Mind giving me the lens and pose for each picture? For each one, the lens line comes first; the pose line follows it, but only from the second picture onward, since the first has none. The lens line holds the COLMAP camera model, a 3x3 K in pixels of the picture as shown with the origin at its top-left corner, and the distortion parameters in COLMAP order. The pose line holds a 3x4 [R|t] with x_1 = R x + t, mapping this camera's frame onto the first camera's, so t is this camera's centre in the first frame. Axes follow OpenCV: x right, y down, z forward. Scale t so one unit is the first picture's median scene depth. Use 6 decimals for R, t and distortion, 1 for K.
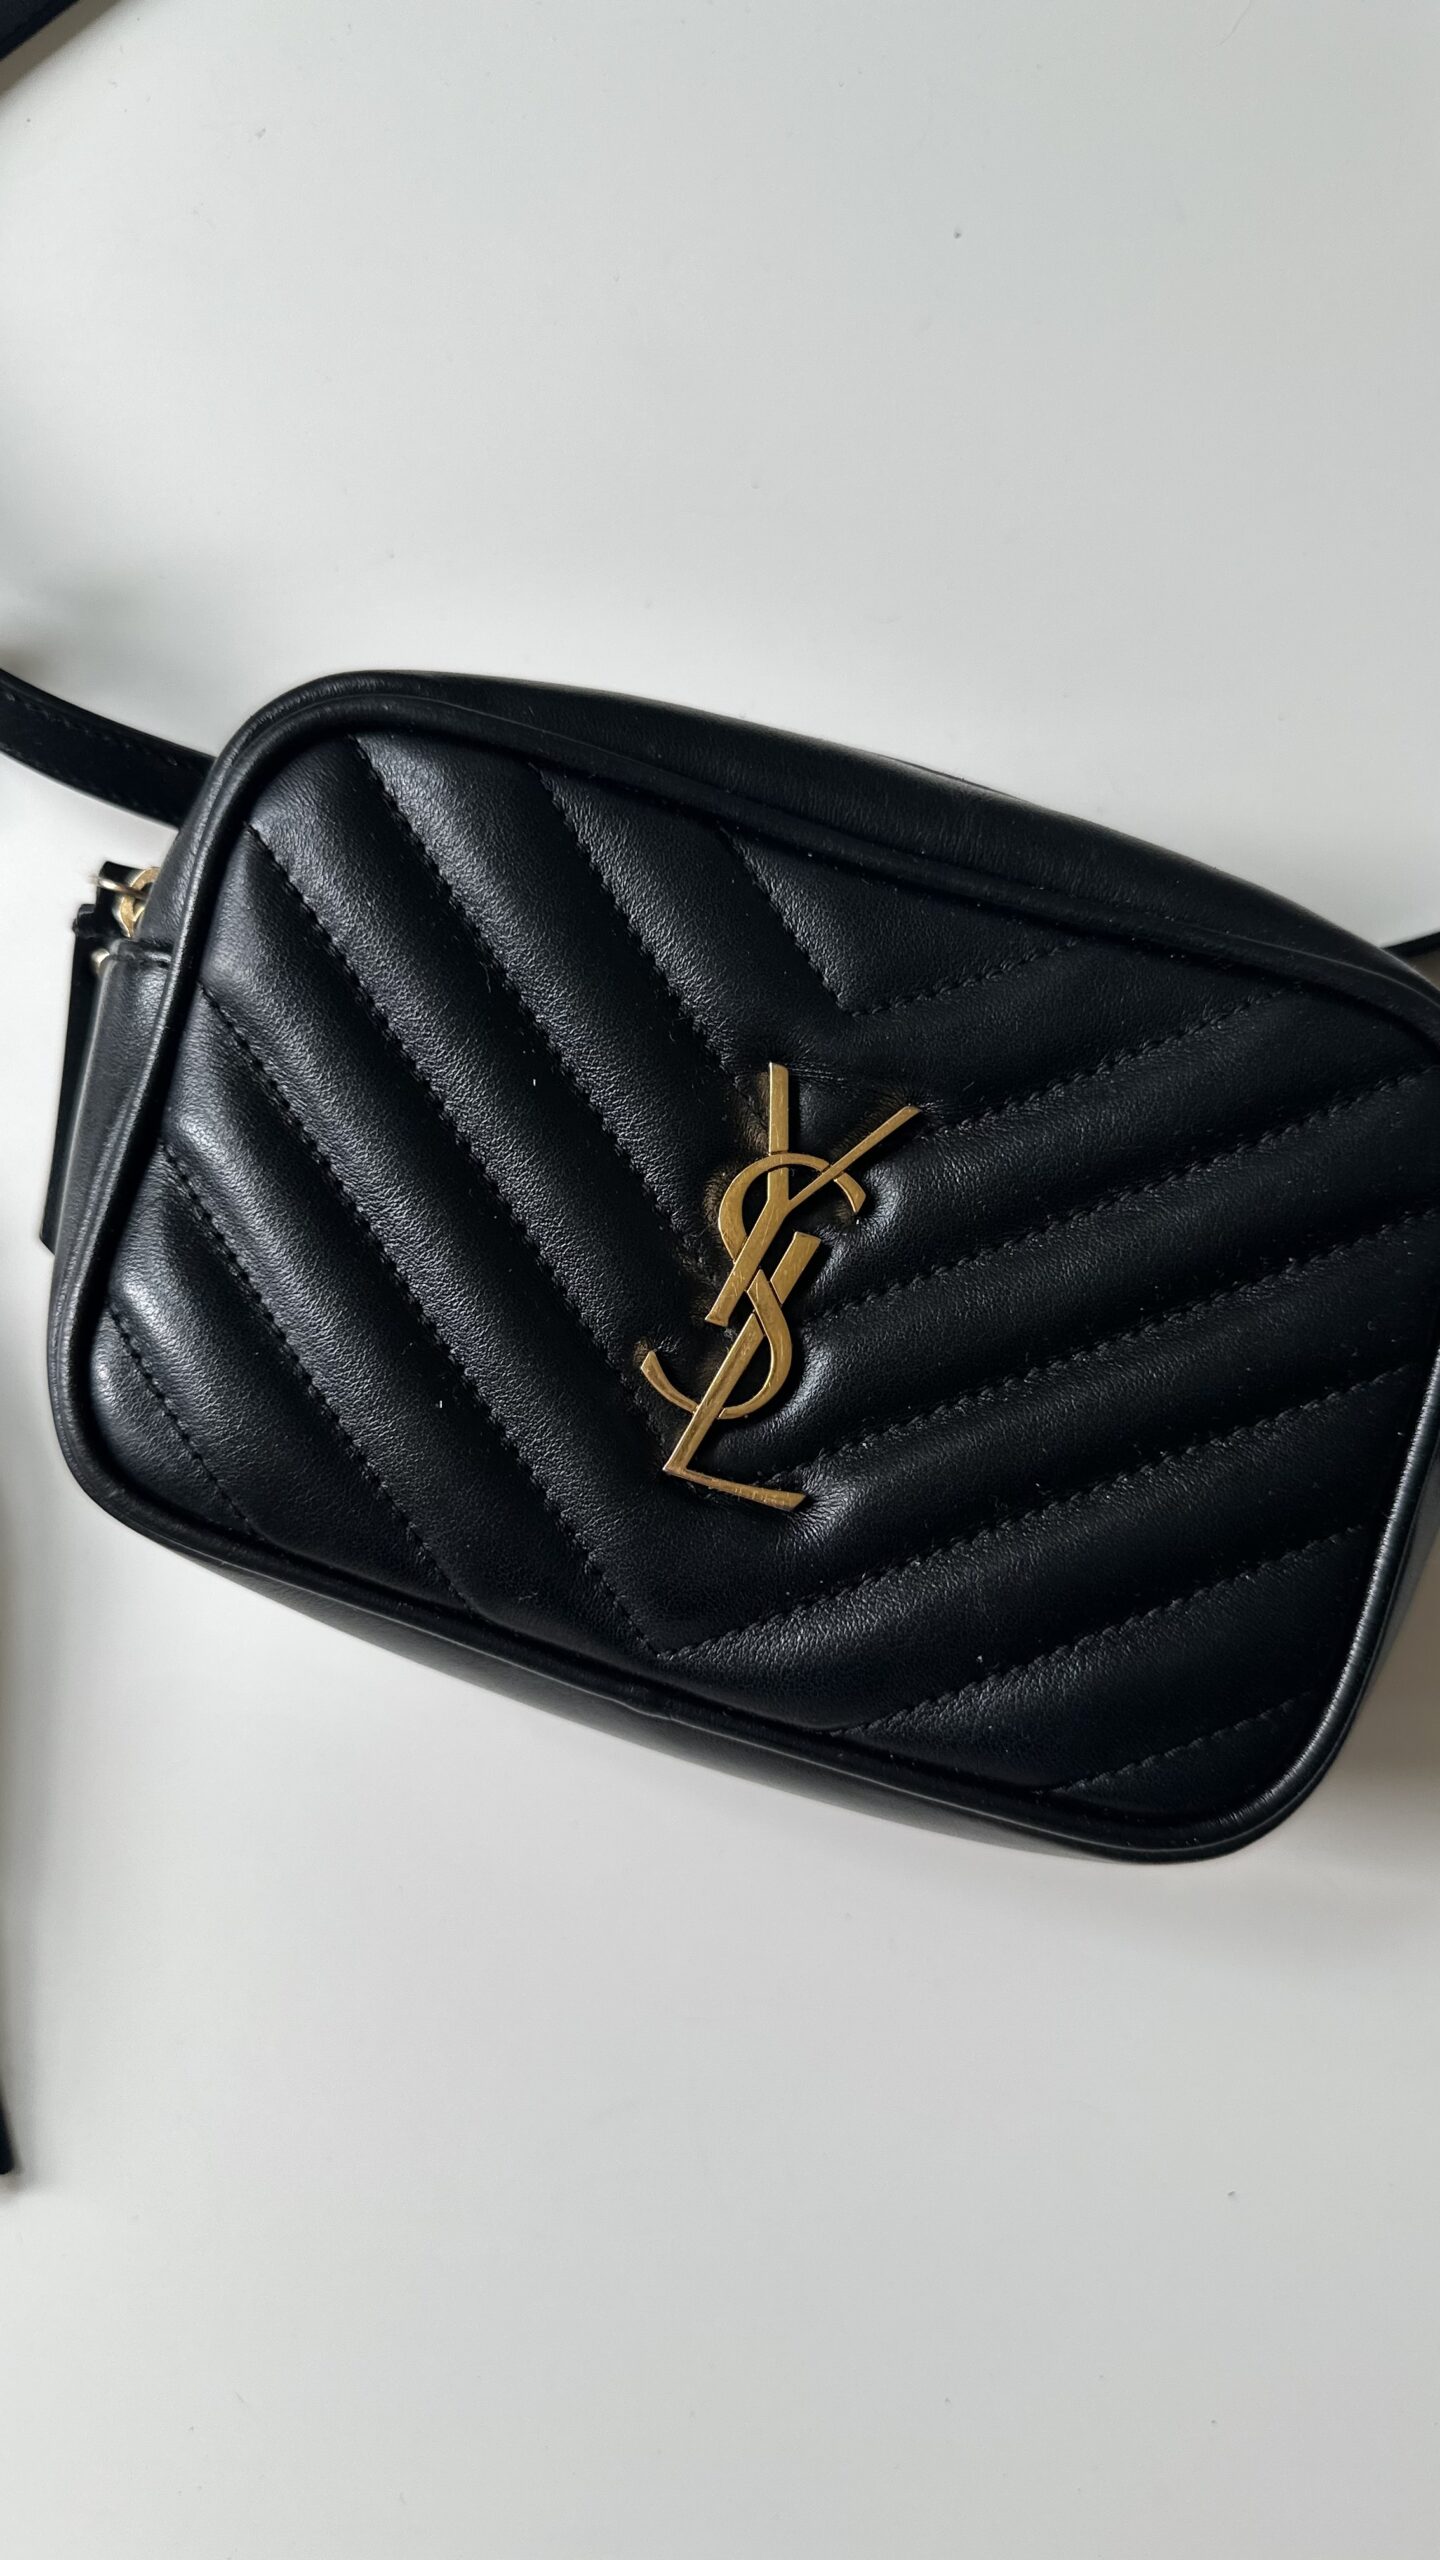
lens RADIAL K [[1820.4, 0, 714.9], [0, 1820.4, 1283.2], [0, 0, 1]] dist [0.012137, -0.007918]
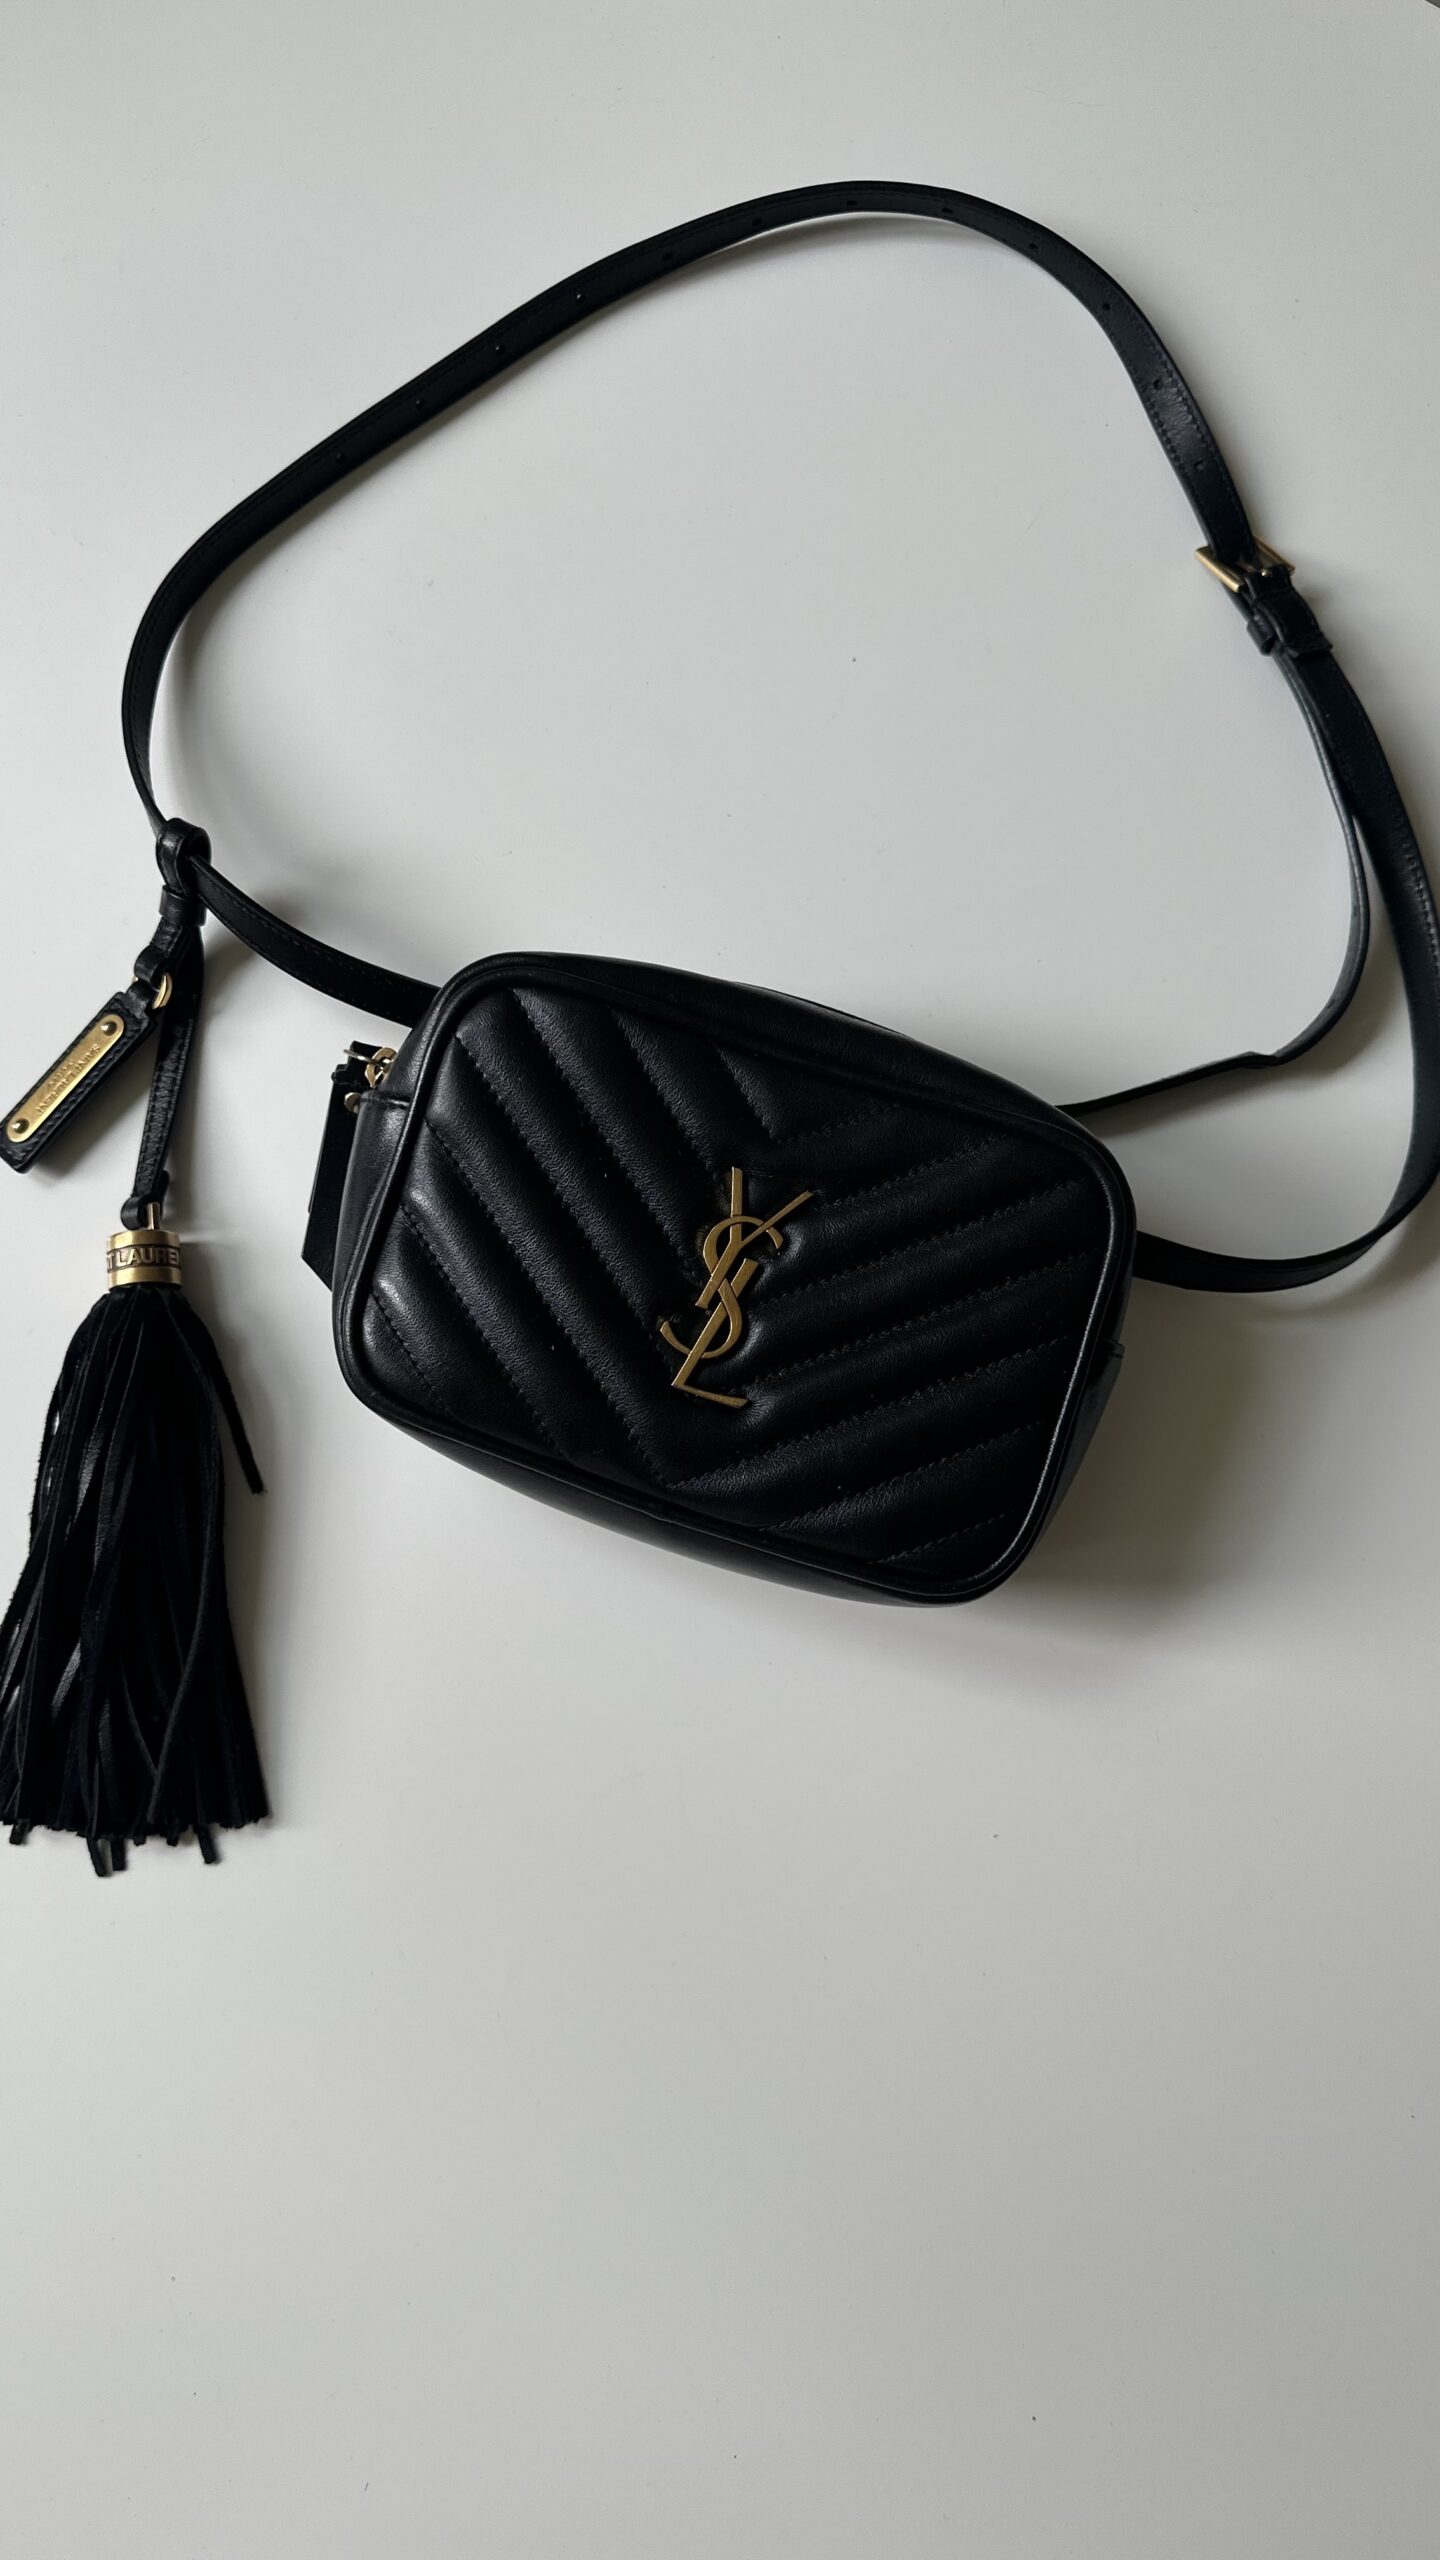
lens RADIAL K [[1820.4, 0, 720.8], [0, 1820.4, 1279.9], [0, 0, 1]] dist [0.012137, -0.007918]
pose [[0.999616, 0.016752, 0.022078, -0.020640], [-0.016192, 0.999549, -0.025300, 0.040793], [-0.022491, 0.024932, 0.999436, -0.854236]]
